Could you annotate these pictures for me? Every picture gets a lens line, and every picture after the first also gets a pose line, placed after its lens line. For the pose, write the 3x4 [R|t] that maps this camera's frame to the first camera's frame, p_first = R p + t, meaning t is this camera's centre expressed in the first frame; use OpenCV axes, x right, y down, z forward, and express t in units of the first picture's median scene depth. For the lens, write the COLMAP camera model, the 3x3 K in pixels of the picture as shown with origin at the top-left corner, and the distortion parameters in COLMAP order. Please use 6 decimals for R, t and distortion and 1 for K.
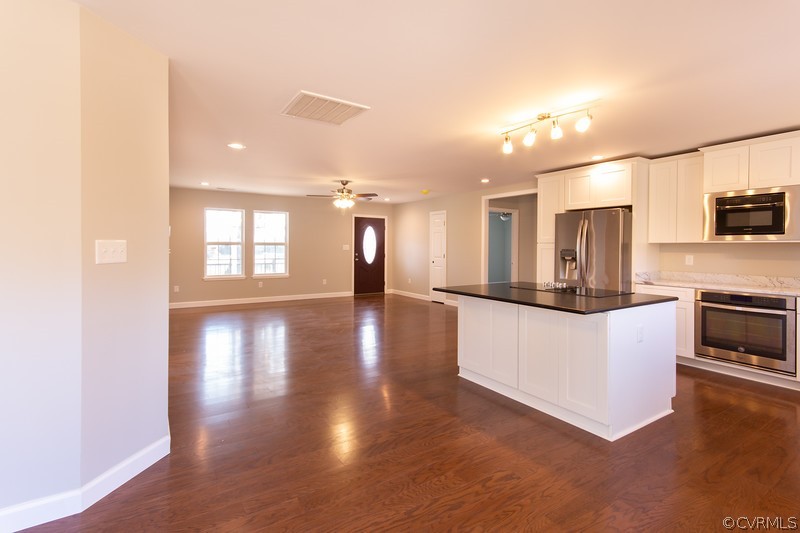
lens RADIAL K [[387.4, 0, 400.7], [0, 387.4, 249.2], [0, 0, 1]] dist [0.013649, 0.000230]
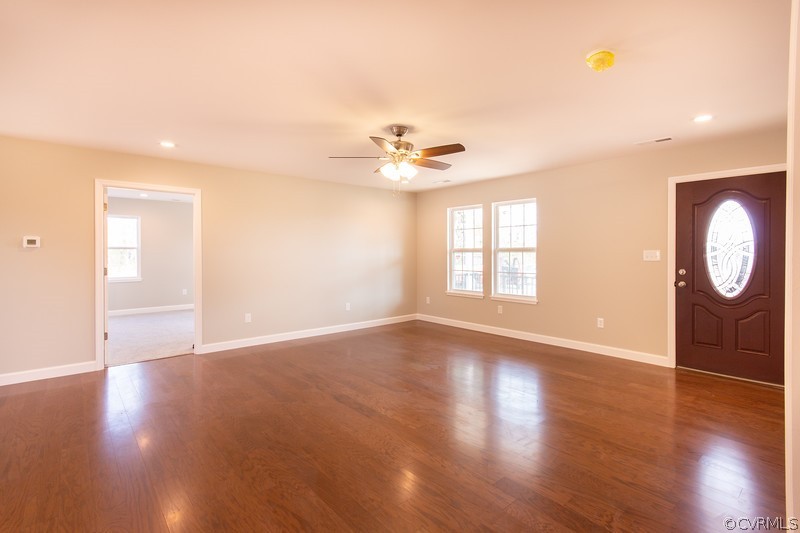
lens RADIAL K [[387.4, 0, 409.0], [0, 387.4, 251.9], [0, 0, 1]] dist [0.013649, 0.000230]
pose [[0.161760, -0.010266, -0.986777, 0.292984], [-0.003414, 0.999934, -0.010963, -0.002724], [0.986824, 0.005142, 0.161714, 0.728777]]
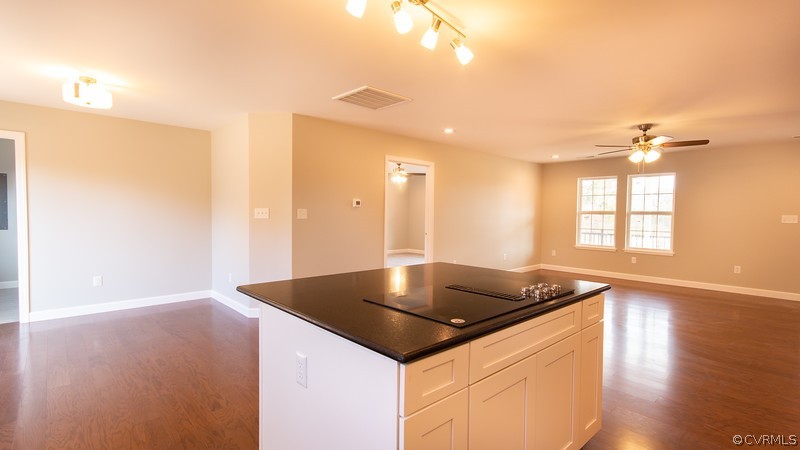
lens RADIAL K [[375.4, 0, 401.0], [0, 375.4, 225.4], [0, 0, 1]] dist [0.000781, 0.000507]
pose [[0.187065, 0.028263, -0.981941, 0.366184], [-0.017483, 0.999524, 0.025438, 0.001552], [0.982192, 0.012409, 0.187470, 0.328023]]
